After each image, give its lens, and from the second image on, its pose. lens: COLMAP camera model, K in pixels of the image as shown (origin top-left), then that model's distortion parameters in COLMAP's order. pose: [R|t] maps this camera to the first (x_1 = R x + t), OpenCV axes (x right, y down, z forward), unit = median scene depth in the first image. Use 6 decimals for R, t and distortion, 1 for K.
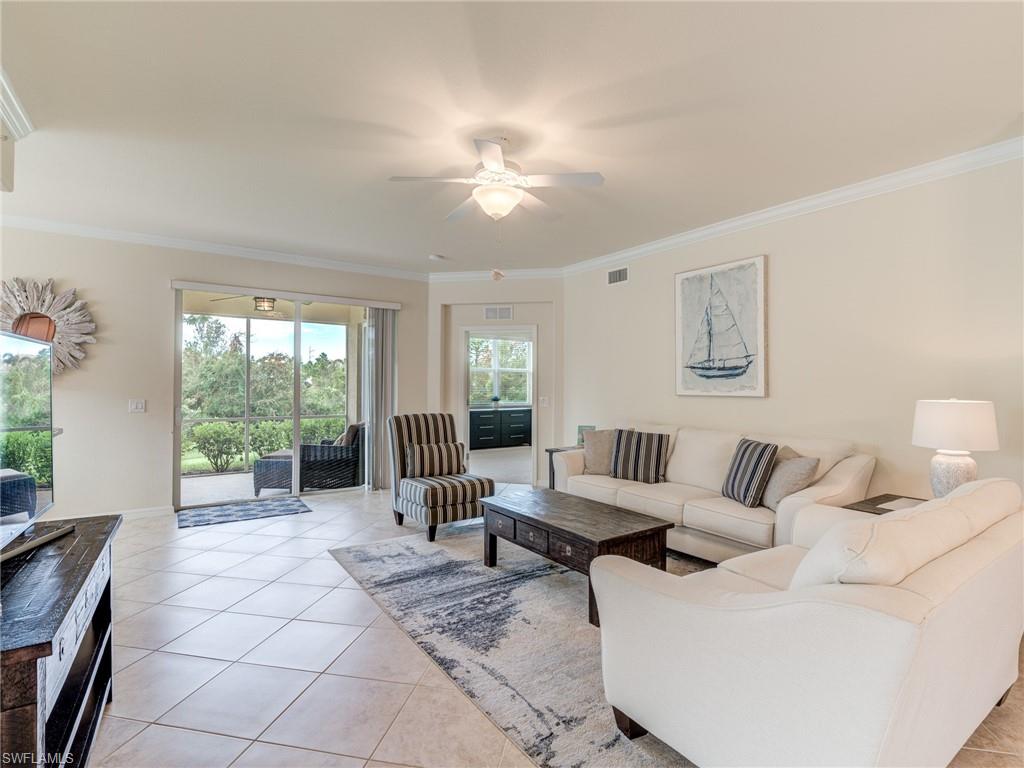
lens RADIAL K [[507.8, 0, 513.2], [0, 507.8, 378.8], [0, 0, 1]] dist [0.002402, -0.011619]
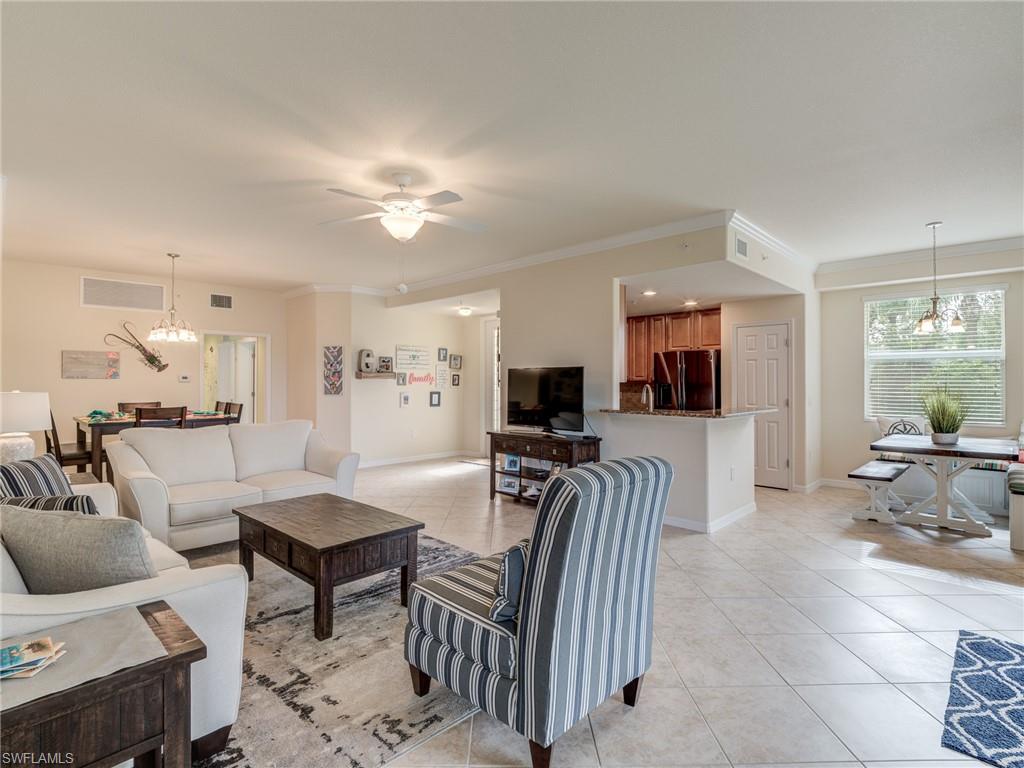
lens RADIAL K [[507.8, 0, 517.7], [0, 507.8, 381.7], [0, 0, 1]] dist [0.002402, -0.011619]
pose [[-0.979446, -0.006530, -0.201601, -0.040551], [-0.004659, 0.999942, -0.009754, 0.013647], [0.201653, -0.008614, -0.979419, 1.490351]]
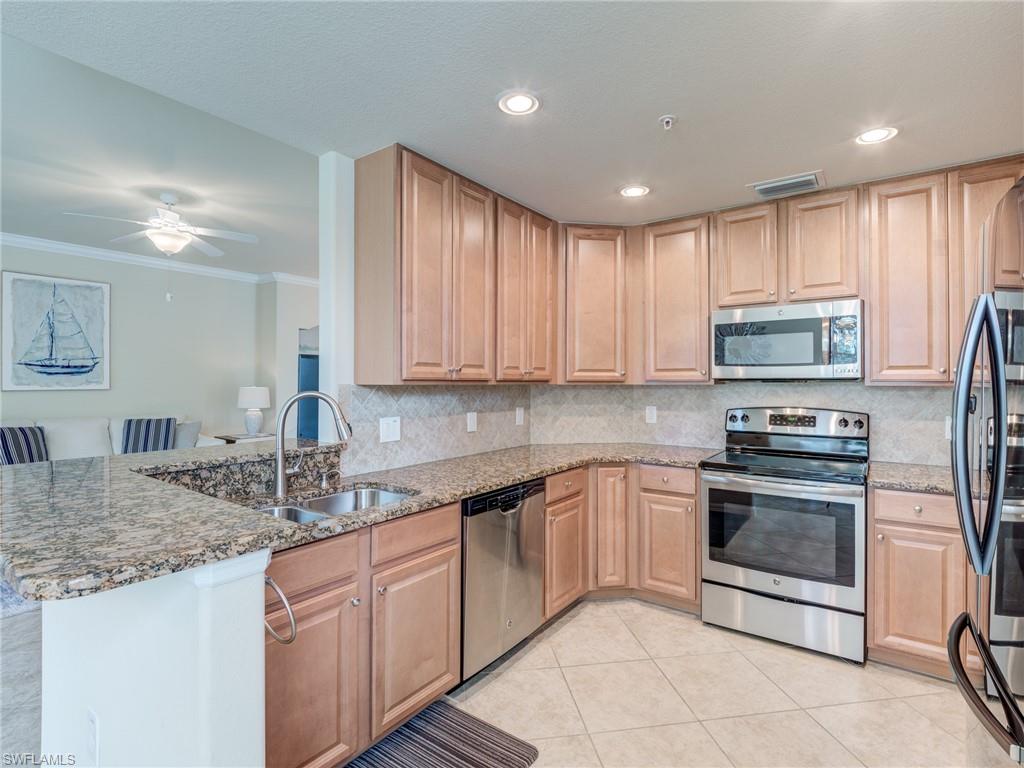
lens RADIAL K [[507.8, 0, 509.4], [0, 507.8, 378.7], [0, 0, 1]] dist [0.002402, -0.011619]
pose [[-0.327354, -0.002300, 0.944899, -1.041560], [-0.013791, 0.999902, -0.002344, -0.003773], [-0.944801, -0.013798, -0.327354, 0.405431]]
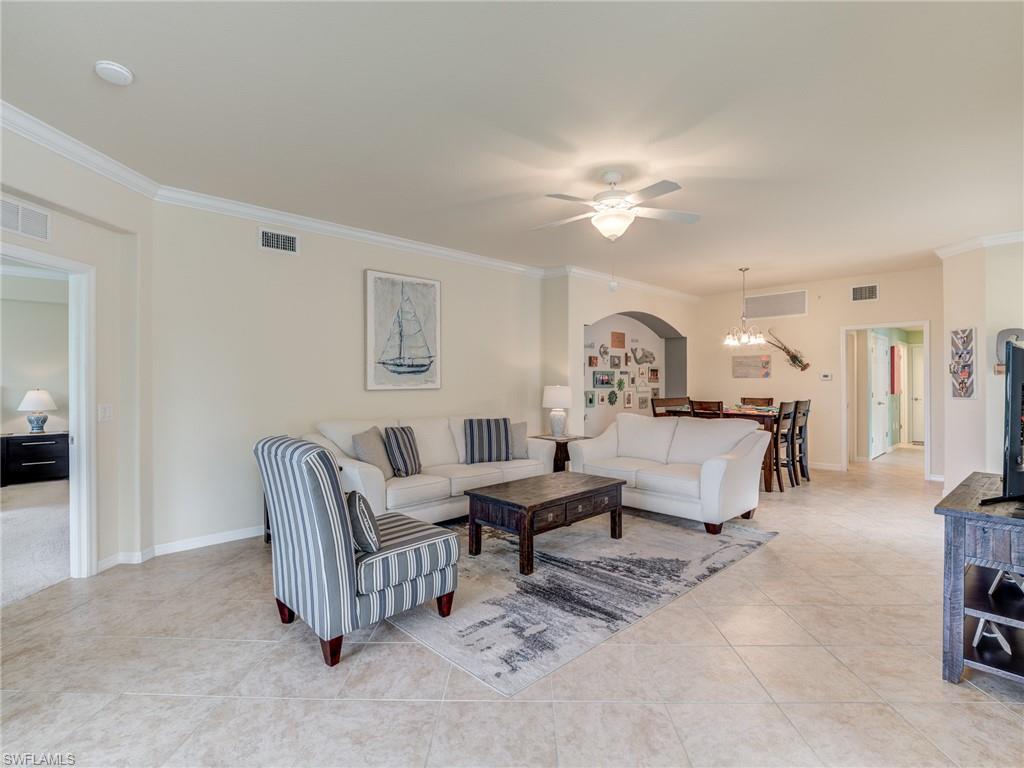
lens RADIAL K [[507.8, 0, 510.3], [0, 507.8, 380.1], [0, 0, 1]] dist [0.002402, -0.011619]
pose [[-0.162766, -0.004309, 0.986655, -0.780540], [-0.008764, 0.999957, 0.002922, 0.007288], [-0.986626, -0.008171, -0.162797, 0.960620]]
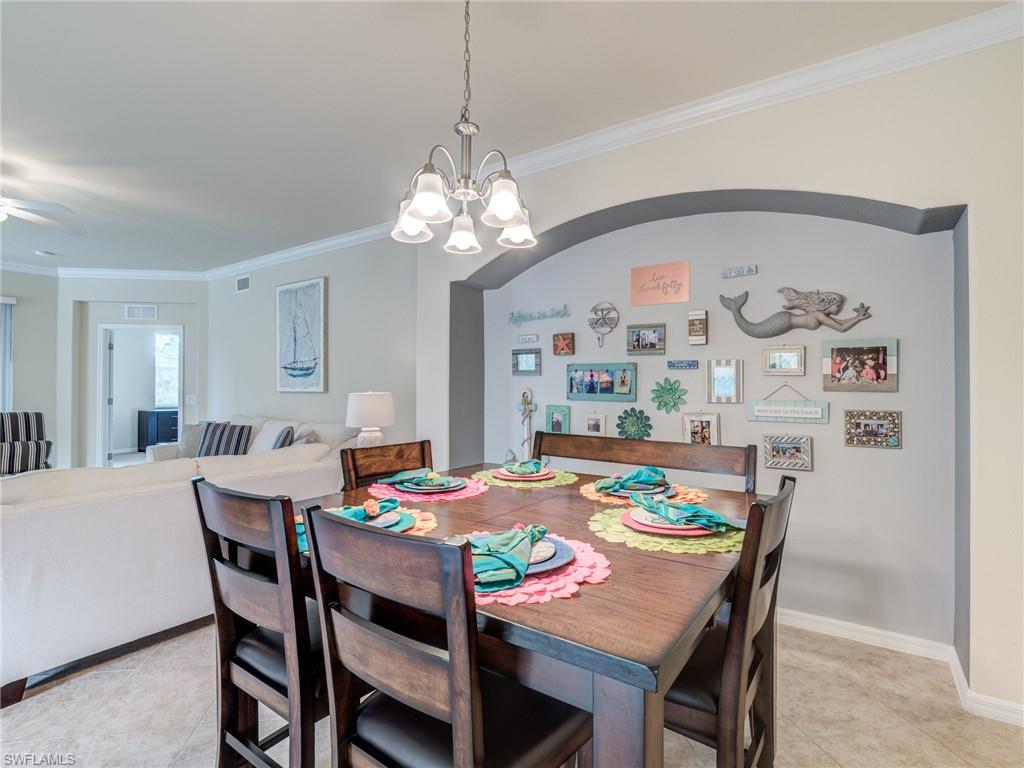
lens RADIAL K [[507.8, 0, 509.5], [0, 507.8, 383.9], [0, 0, 1]] dist [0.002402, -0.011619]
pose [[0.939289, -0.001224, 0.343125, 0.458658], [-0.001780, 0.999963, 0.008441, 0.004021], [-0.343122, -0.008539, 0.939252, -0.288499]]
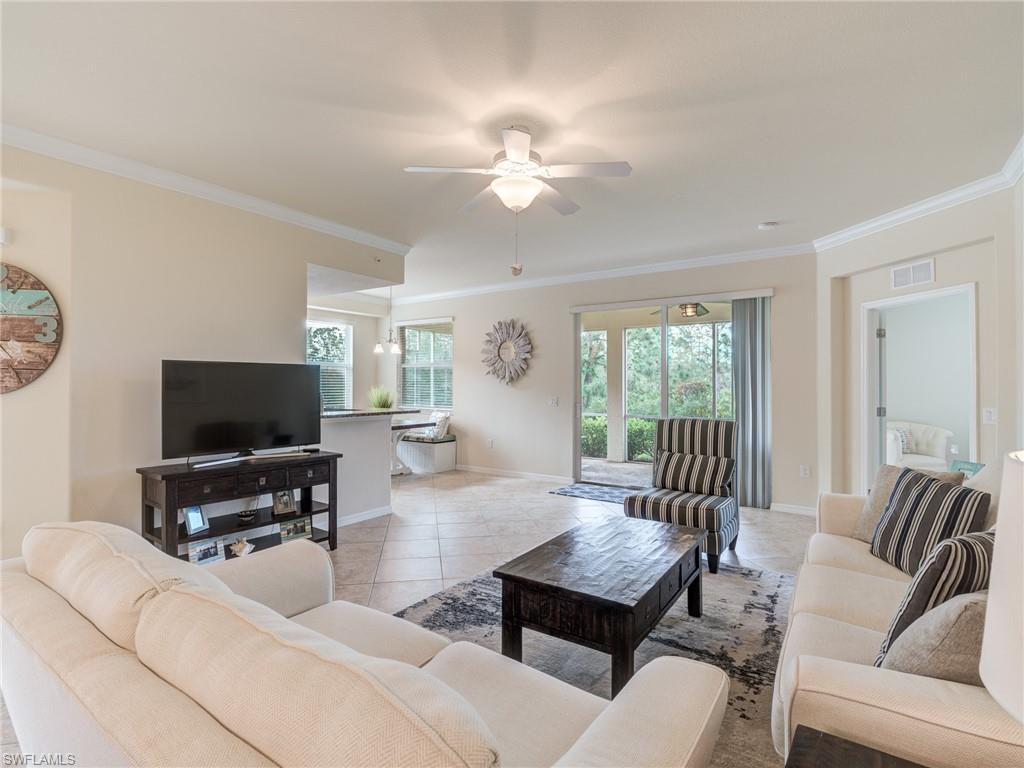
lens RADIAL K [[507.8, 0, 506.2], [0, 507.8, 380.5], [0, 0, 1]] dist [0.002402, -0.011619]
pose [[0.343272, -0.011530, -0.939165, 0.577679], [0.009151, 0.999918, -0.008931, 0.008167], [0.939192, -0.005528, 0.343349, 0.439314]]
